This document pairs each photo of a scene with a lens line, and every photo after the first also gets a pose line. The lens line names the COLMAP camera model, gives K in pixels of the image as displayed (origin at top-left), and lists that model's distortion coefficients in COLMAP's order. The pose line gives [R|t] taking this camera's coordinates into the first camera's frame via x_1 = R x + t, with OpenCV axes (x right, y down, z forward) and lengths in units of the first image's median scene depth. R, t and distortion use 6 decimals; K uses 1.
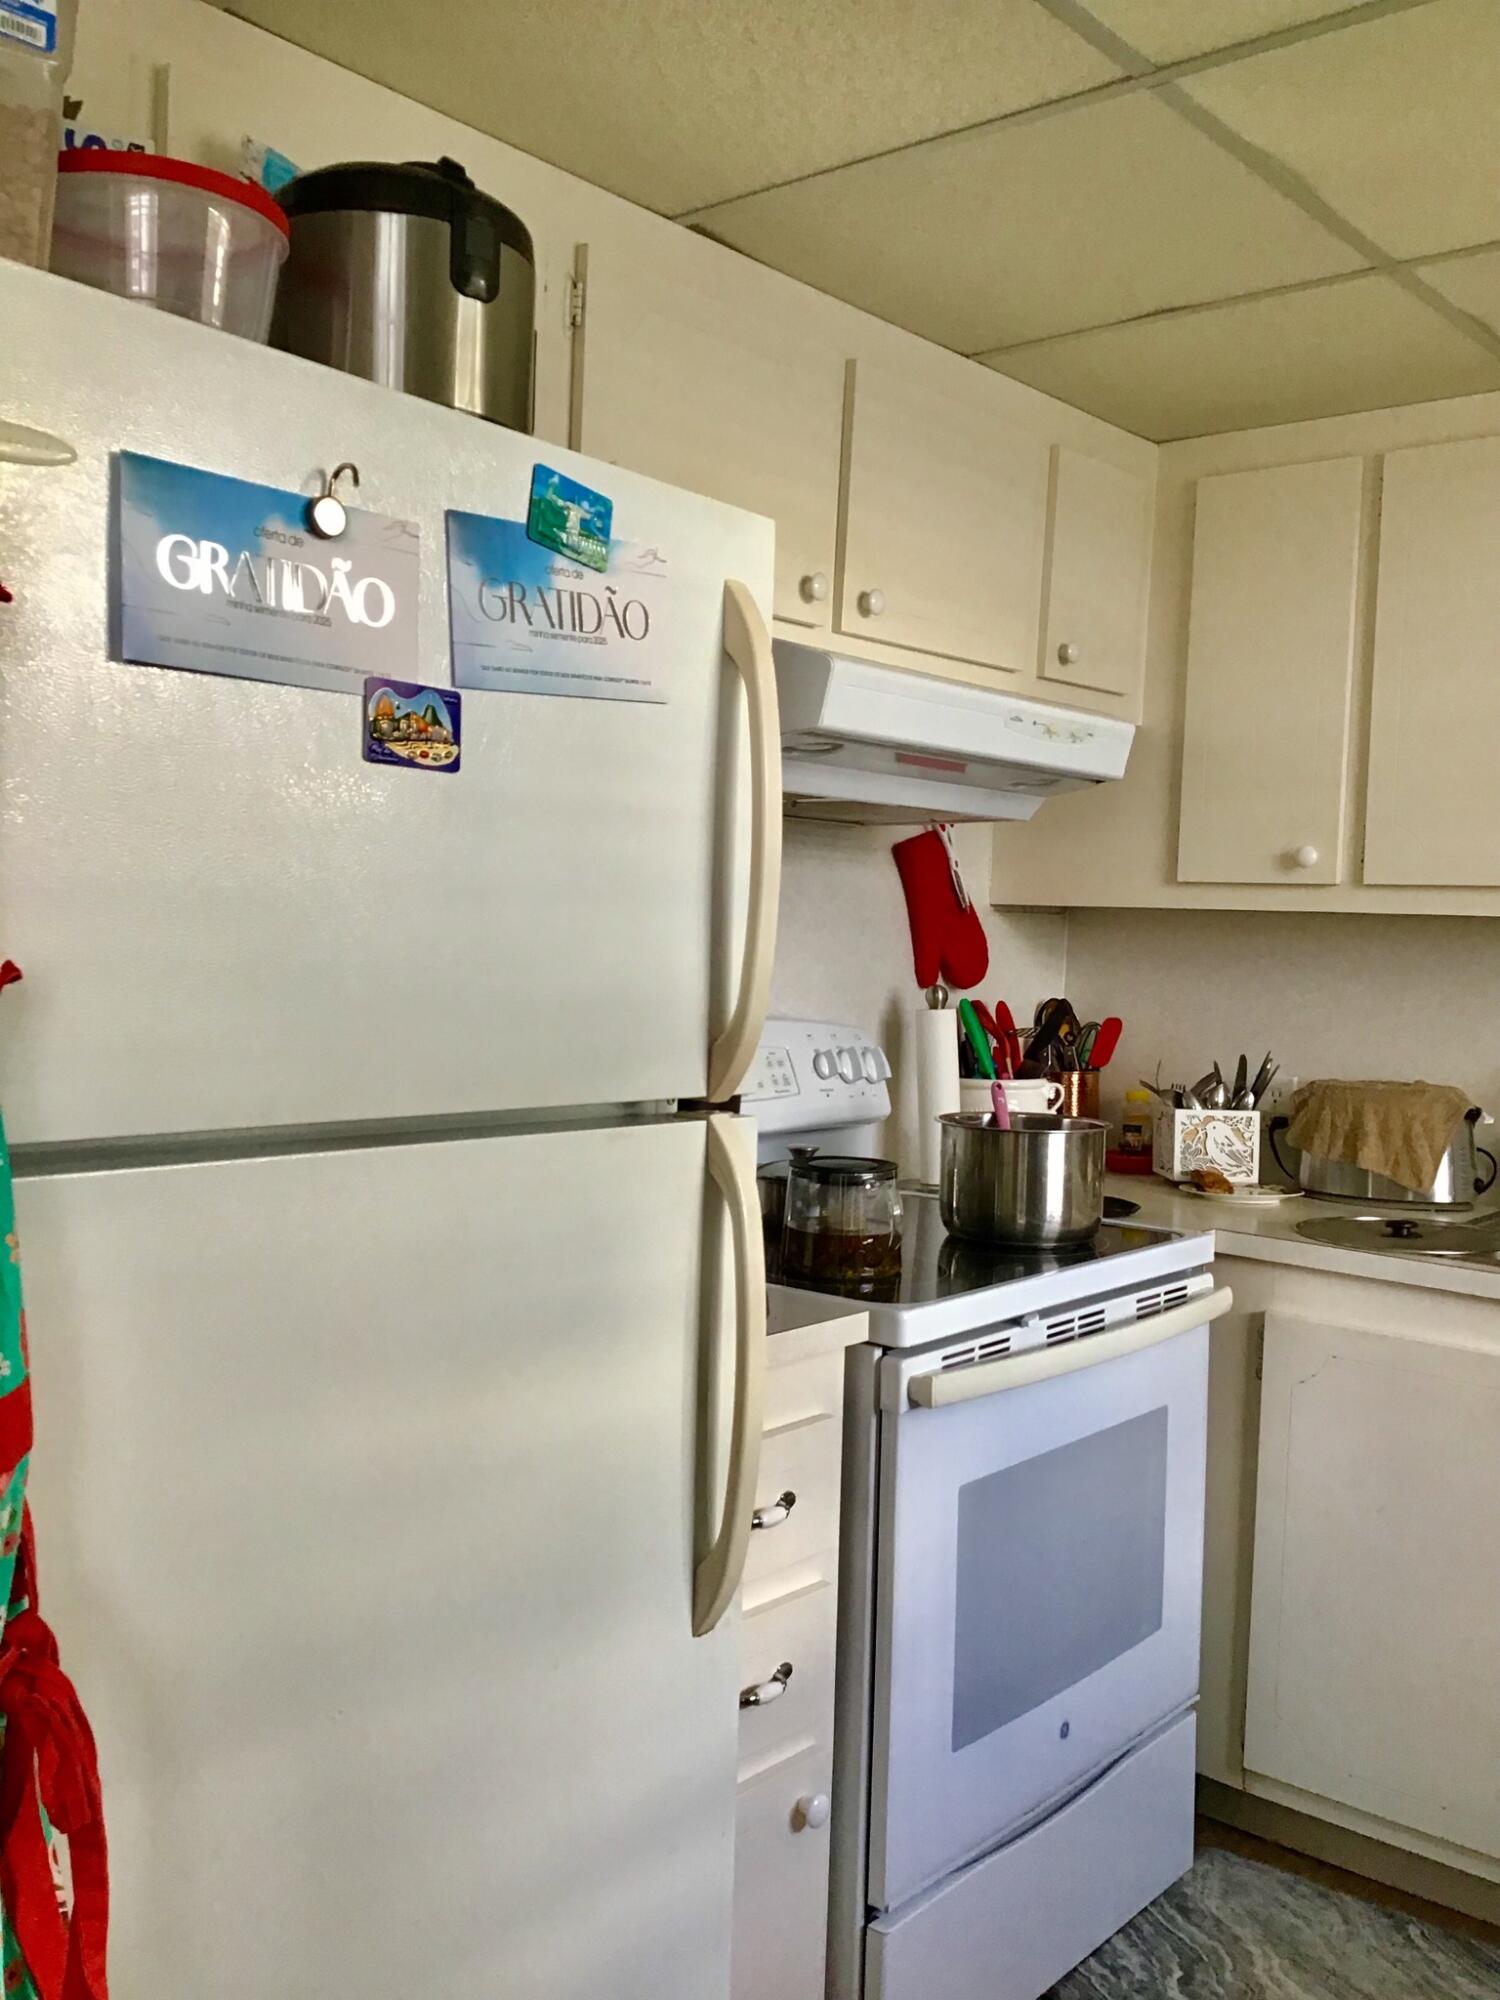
lens RADIAL K [[1776.5, 0, 750.0], [0, 1776.5, 1000.0], [0, 0, 1]] dist [0.102491, -0.176913]
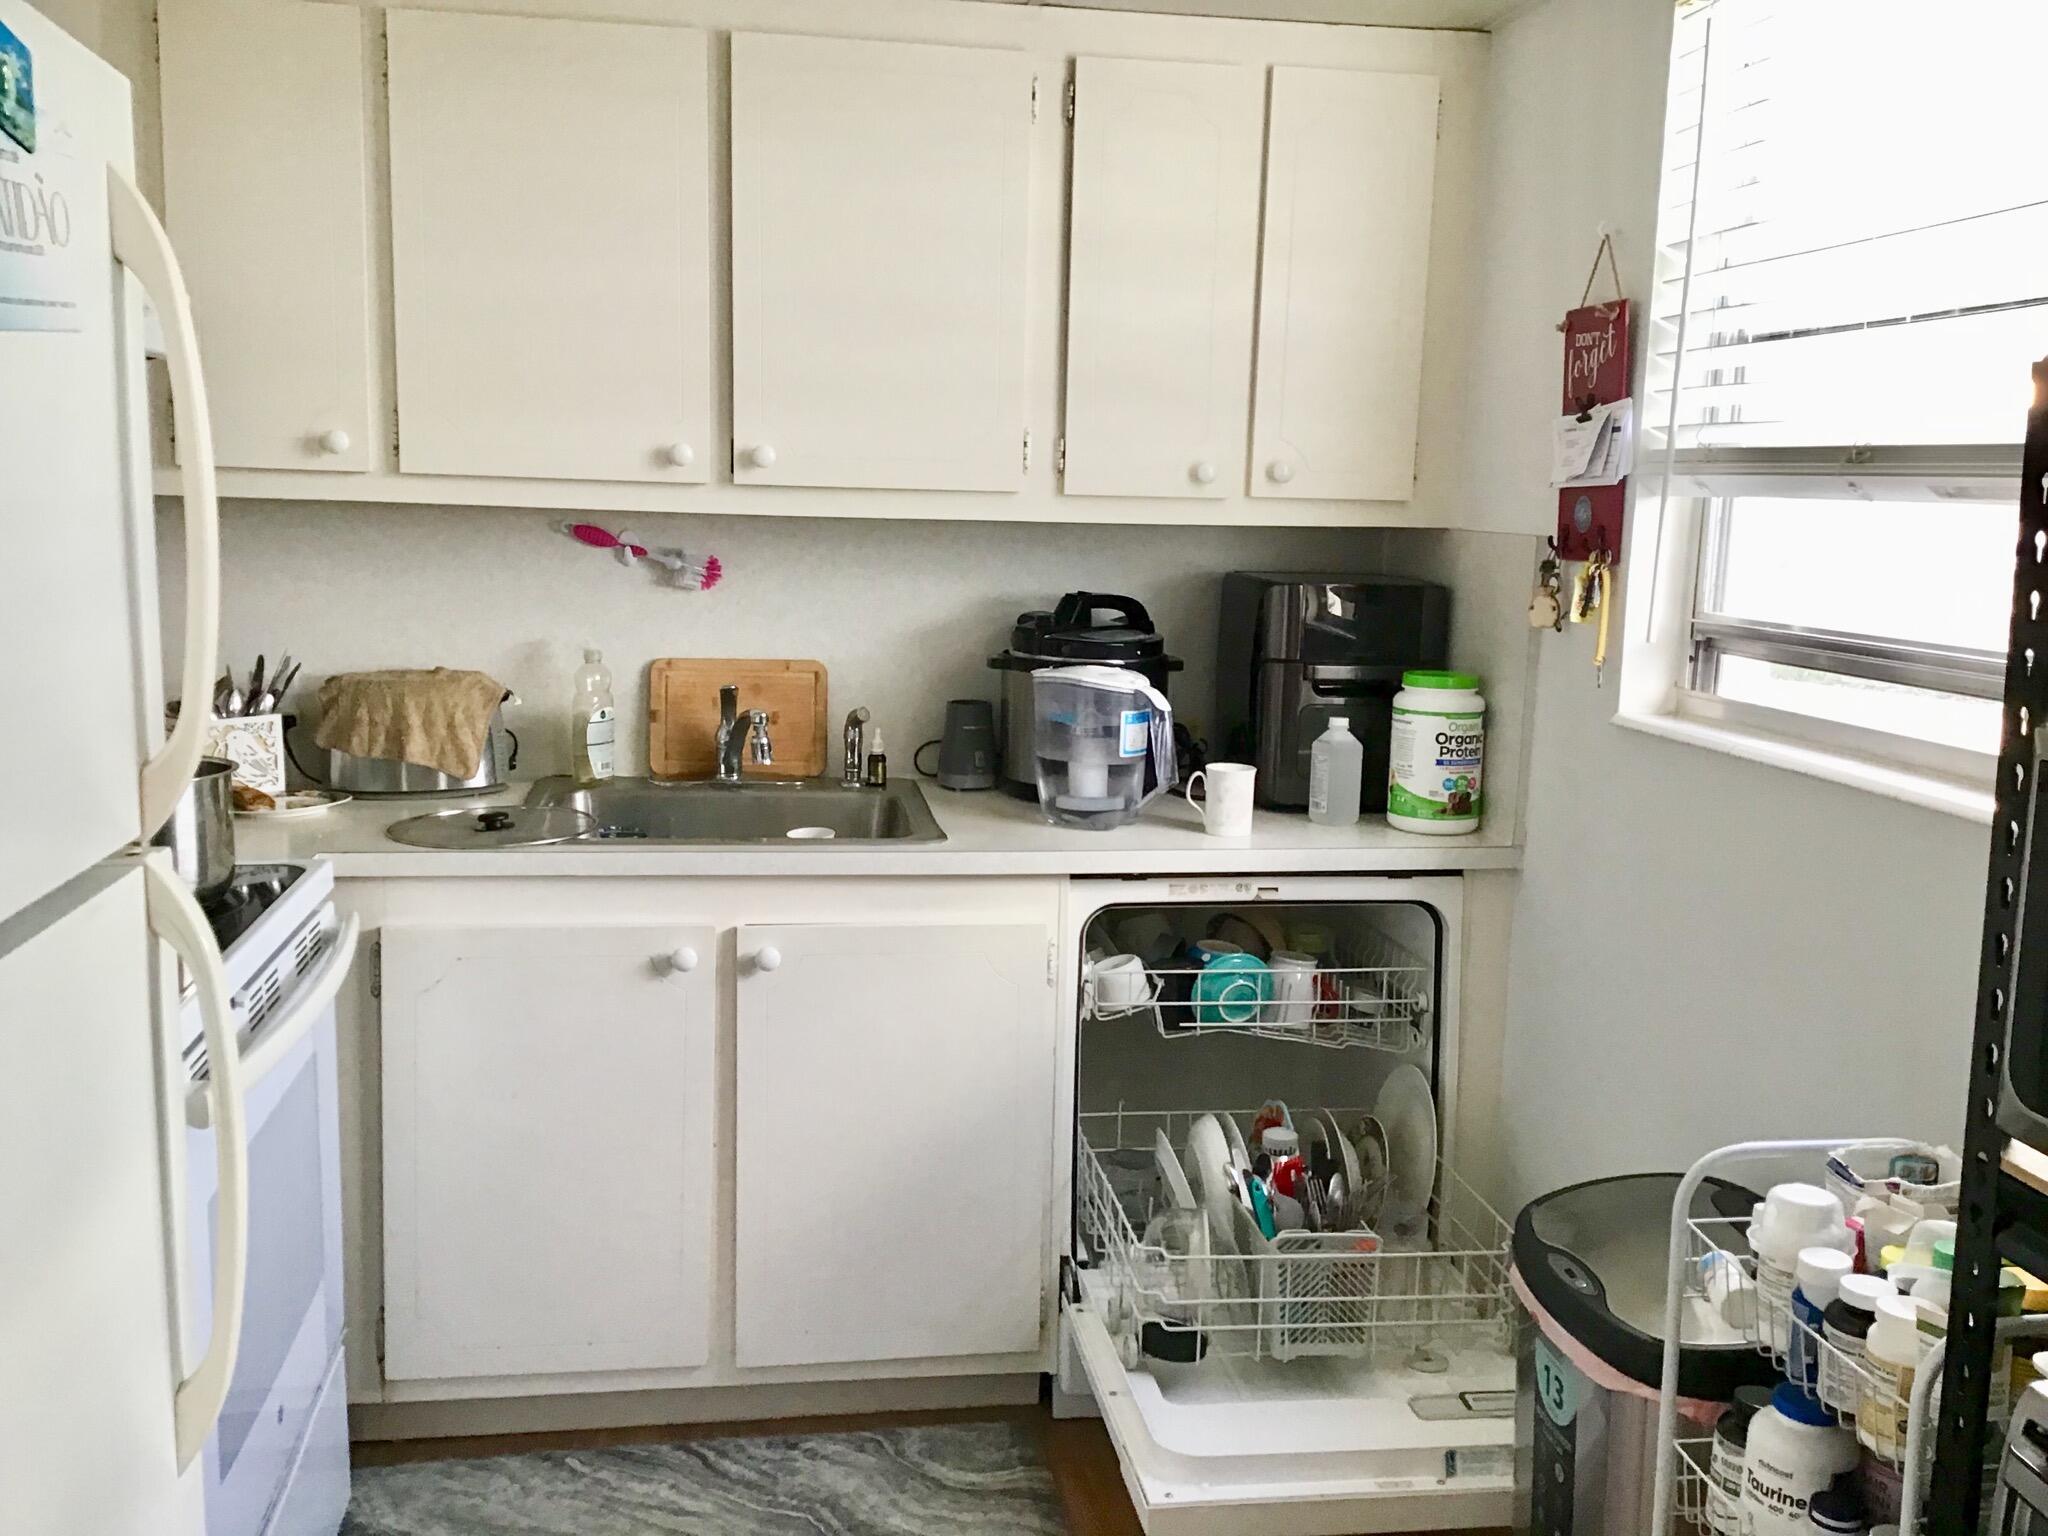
lens RADIAL K [[1819.1, 0, 1019.4], [0, 1819.1, 764.4], [0, 0, 1]] dist [0.102491, -0.176913]
pose [[0.648993, -0.129717, 0.749654, -0.212989], [0.027050, 0.988669, 0.147657, -0.048851], [-0.760313, -0.075550, 0.645148, 0.102941]]
